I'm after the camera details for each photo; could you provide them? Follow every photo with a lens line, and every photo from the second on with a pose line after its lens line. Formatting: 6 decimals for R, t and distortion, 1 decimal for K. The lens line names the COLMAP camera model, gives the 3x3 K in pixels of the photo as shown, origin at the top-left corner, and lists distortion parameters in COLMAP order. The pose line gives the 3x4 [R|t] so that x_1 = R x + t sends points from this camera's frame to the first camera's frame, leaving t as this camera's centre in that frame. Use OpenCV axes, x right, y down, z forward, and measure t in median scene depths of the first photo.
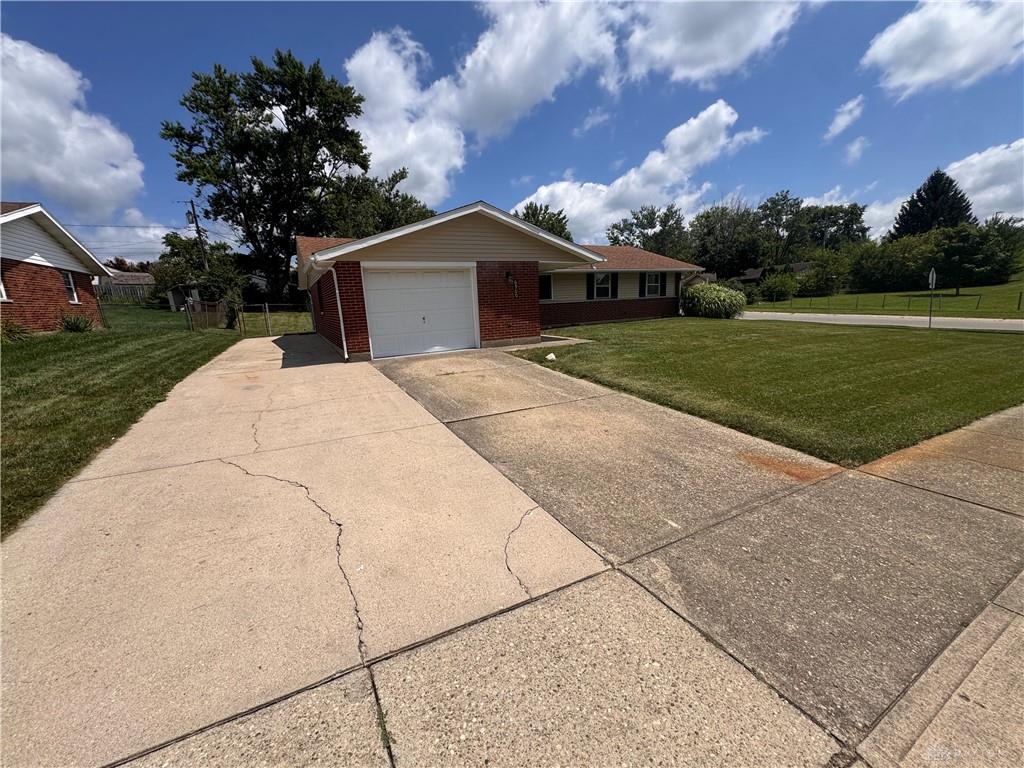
lens RADIAL K [[402.5, 0, 512.0], [0, 402.5, 384.0], [0, 0, 1]] dist [-0.000438, -0.000106]
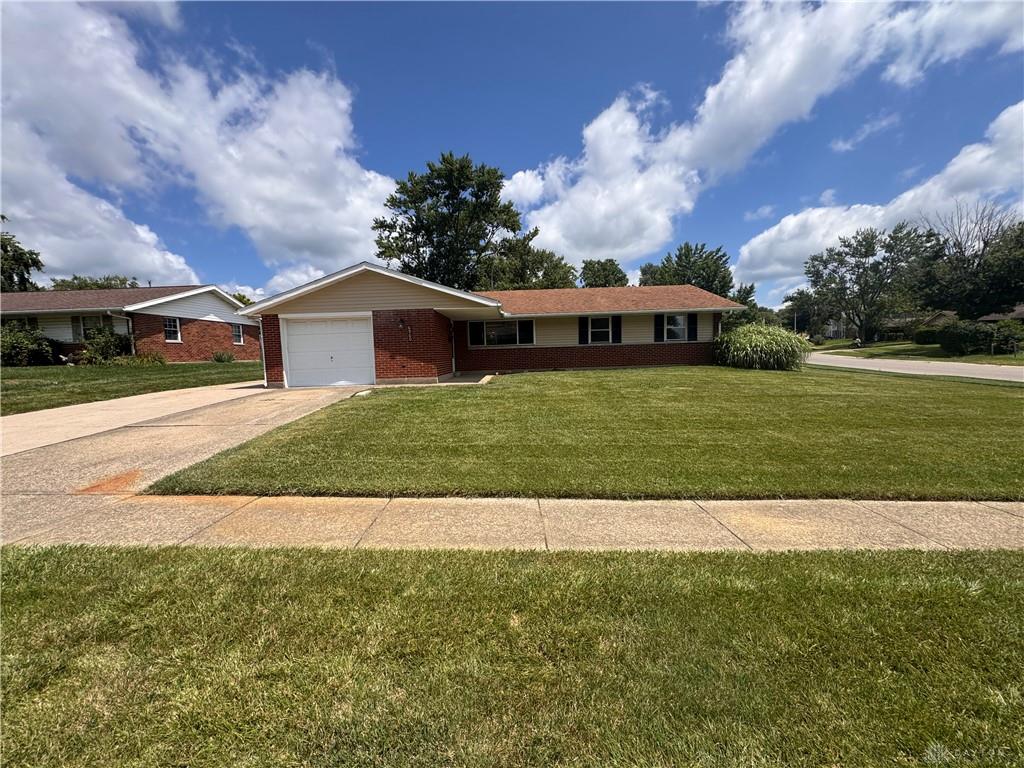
lens RADIAL K [[429.5, 0, 512.0], [0, 429.5, 384.0], [0, 0, 1]] dist [0.008149, 0.000310]
pose [[0.874057, 0.048528, -0.483393, 0.164554], [-0.108225, 0.989446, -0.096358, 0.001263], [0.473615, 0.136538, 0.870084, 0.009147]]
